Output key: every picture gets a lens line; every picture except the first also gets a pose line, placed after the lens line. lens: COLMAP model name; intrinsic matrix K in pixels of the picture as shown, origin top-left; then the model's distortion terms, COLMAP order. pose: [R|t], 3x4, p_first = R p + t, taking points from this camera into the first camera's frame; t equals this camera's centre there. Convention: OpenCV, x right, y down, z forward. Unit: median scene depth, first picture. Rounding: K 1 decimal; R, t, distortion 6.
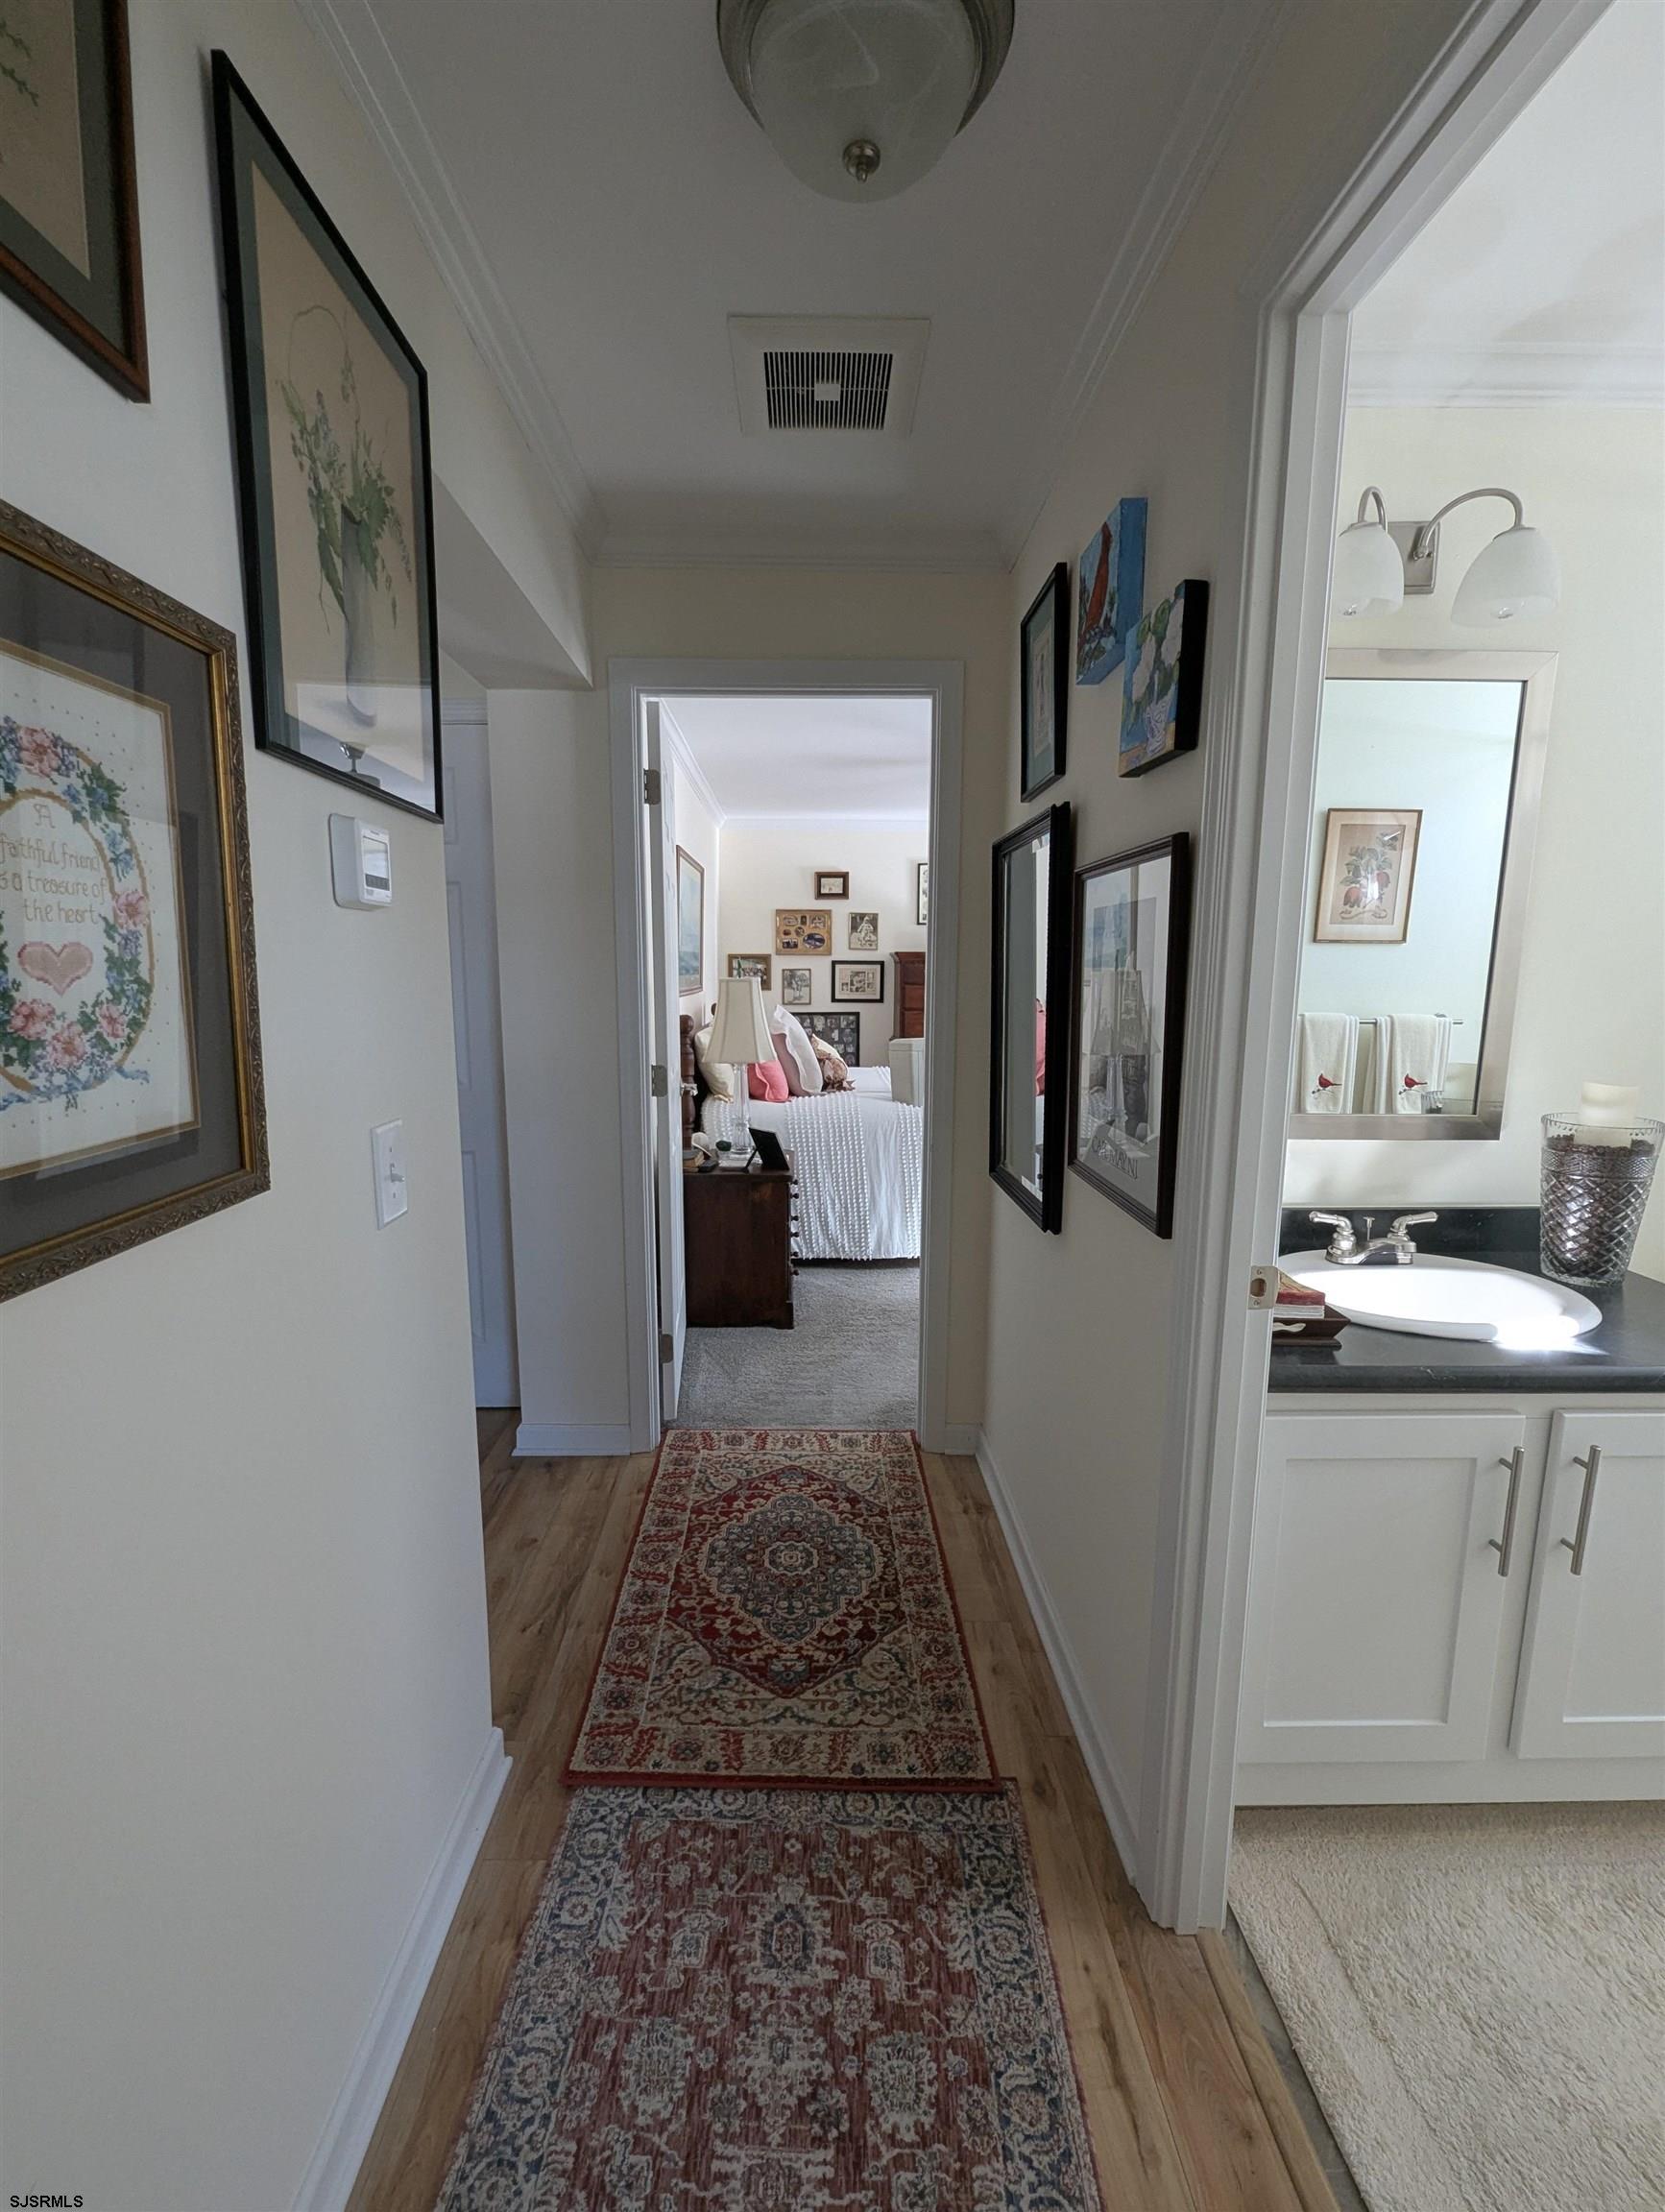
lens RADIAL K [[920.6, 0, 829.3], [0, 920.6, 1097.9], [0, 0, 1]] dist [0.002367, -0.000847]
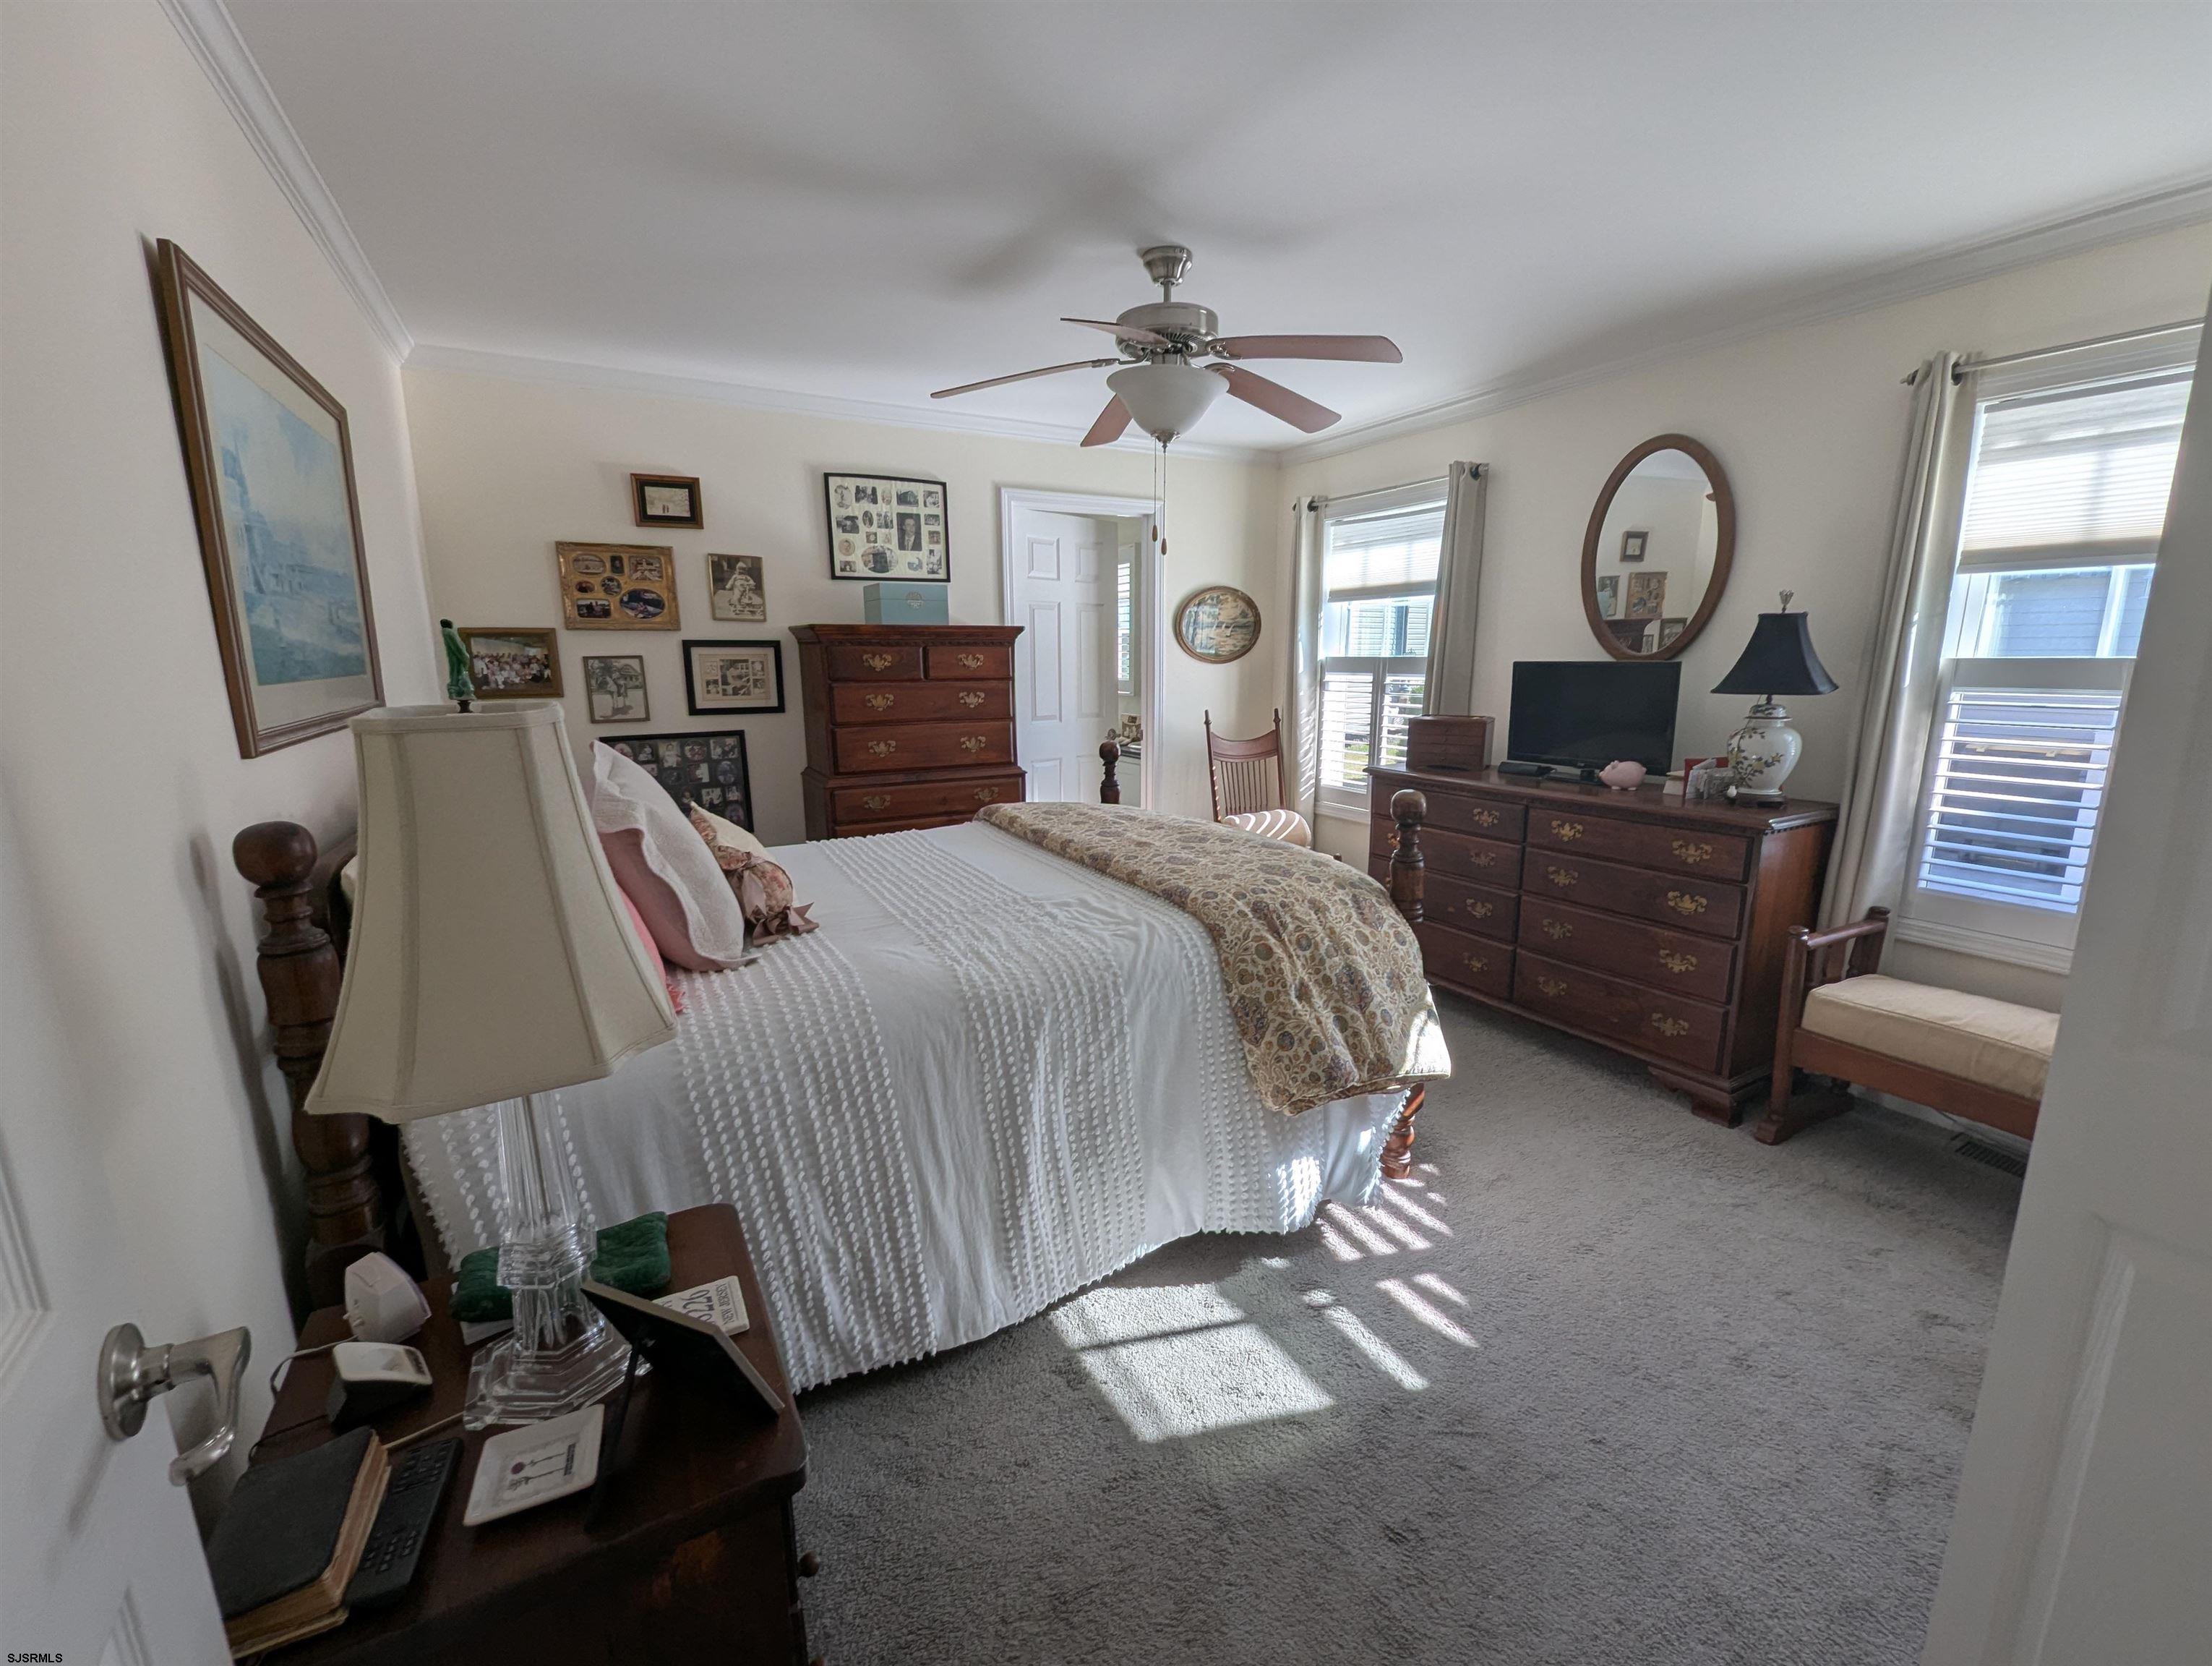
lens RADIAL K [[920.6, 0, 1106.2], [0, 920.6, 842.0], [0, 0, 1]] dist [0.002367, -0.000847]
pose [[0.886859, -0.101686, 0.450711, -0.033420], [0.070933, 0.993882, 0.084658, -0.057066], [-0.456562, -0.043109, 0.888646, 0.383796]]
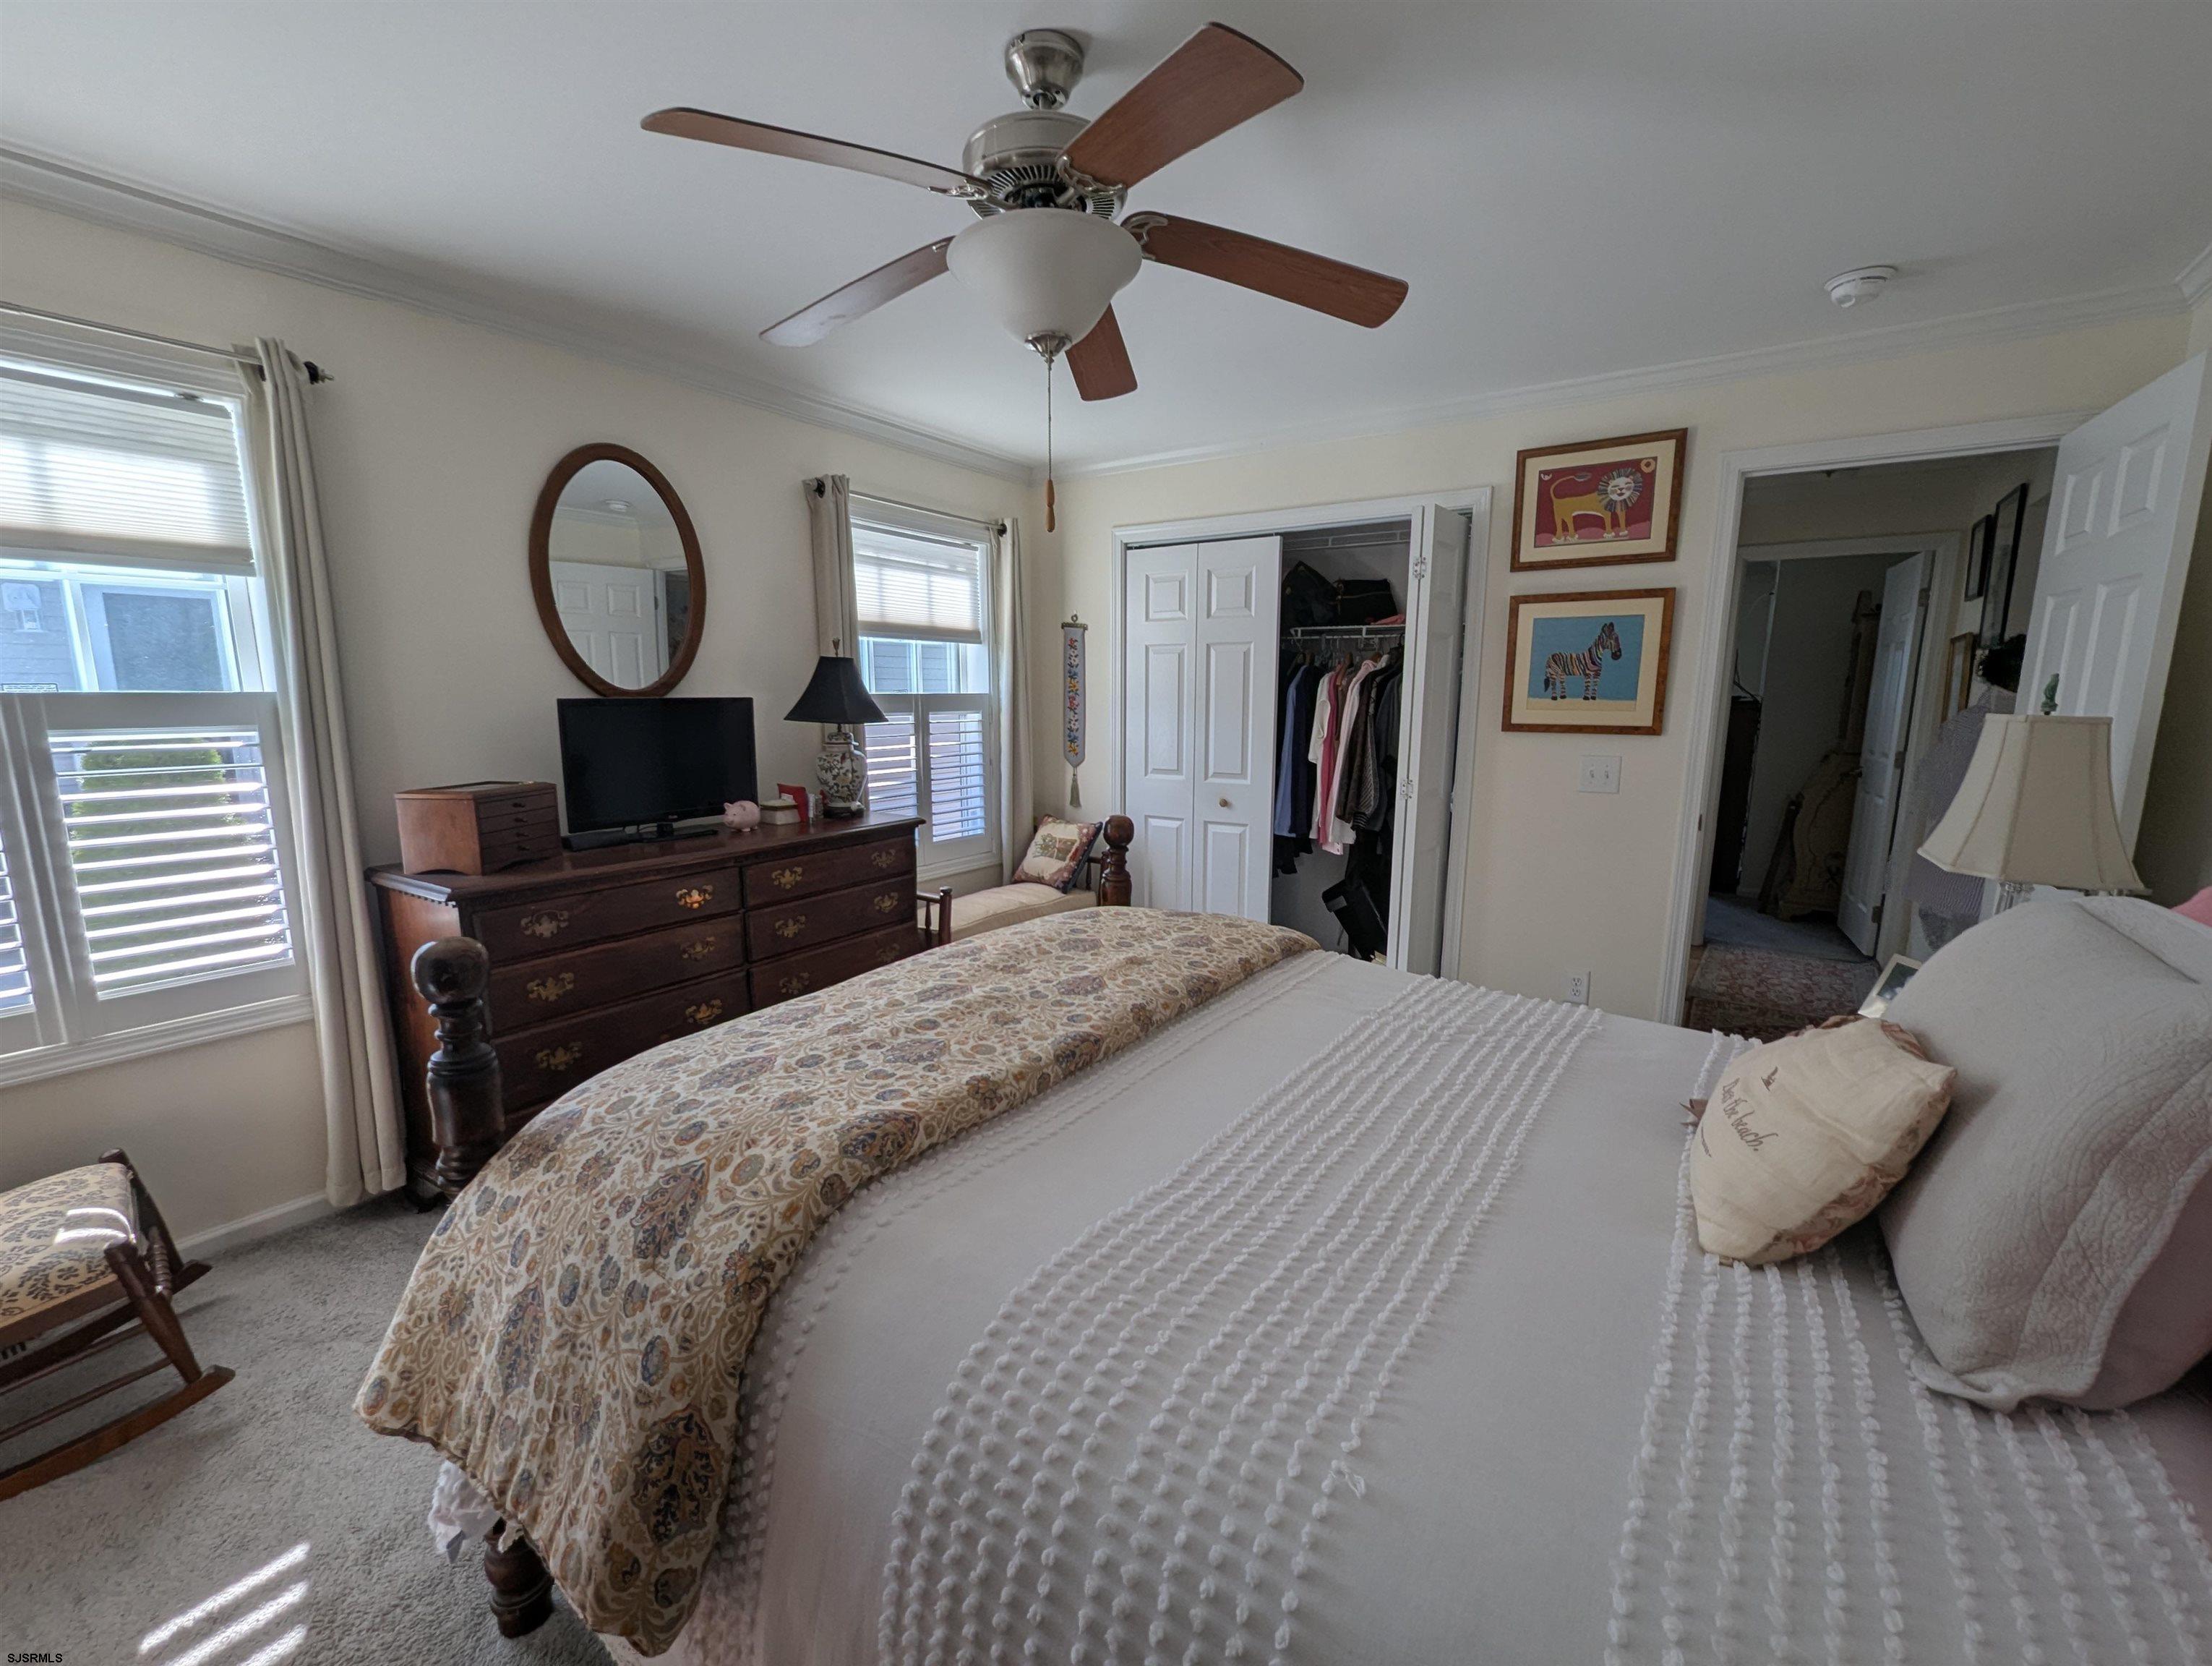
lens RADIAL K [[920.6, 0, 1119.0], [0, 920.6, 843.2], [0, 0, 1]] dist [0.002367, -0.000847]
pose [[-0.812308, -0.104456, 0.573798, 0.008940], [0.069234, 0.959604, 0.272702, -0.129065], [-0.579105, 0.261244, -0.772262, 0.926004]]
